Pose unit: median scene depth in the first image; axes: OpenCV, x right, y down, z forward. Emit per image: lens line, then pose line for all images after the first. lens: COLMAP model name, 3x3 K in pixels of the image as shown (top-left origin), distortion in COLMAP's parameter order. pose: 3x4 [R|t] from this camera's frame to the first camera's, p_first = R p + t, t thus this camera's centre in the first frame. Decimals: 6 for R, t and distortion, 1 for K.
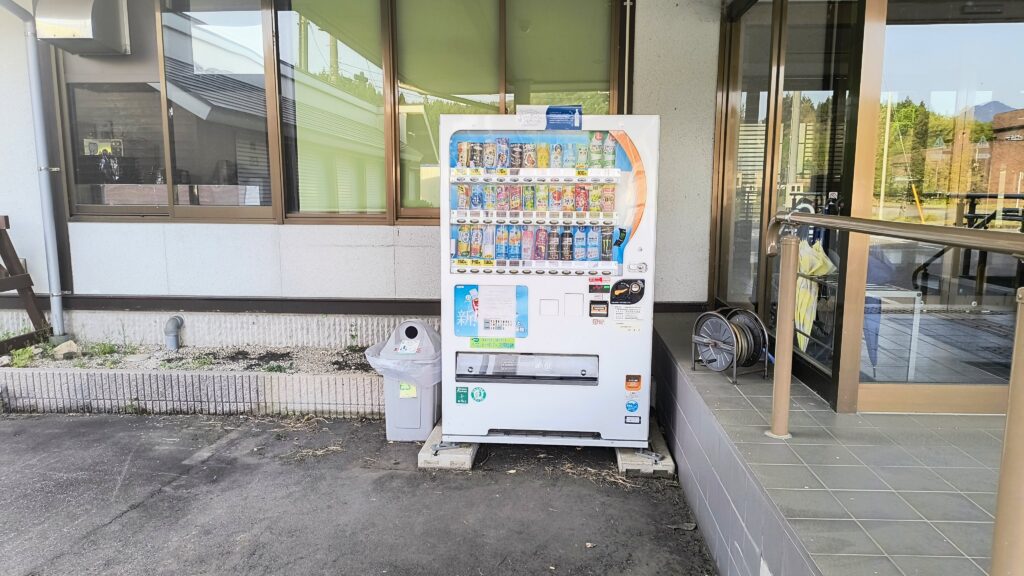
lens RADIAL K [[697.3, 0, 523.5], [0, 697.3, 291.6], [0, 0, 1]] dist [0.008438, -0.004131]
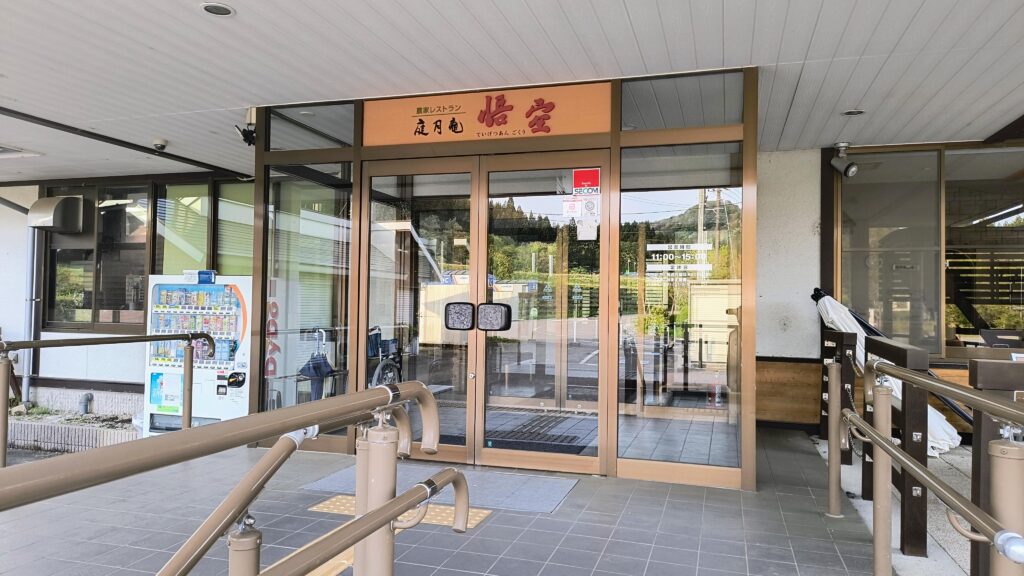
lens RADIAL K [[697.3, 0, 523.5], [0, 697.3, 291.6], [0, 0, 1]] dist [0.008438, -0.004131]
pose [[0.971612, 0.006169, -0.236500, 1.183746], [-0.045954, 0.985541, -0.163086, 0.031820], [0.232075, 0.169325, 0.957847, -0.453871]]
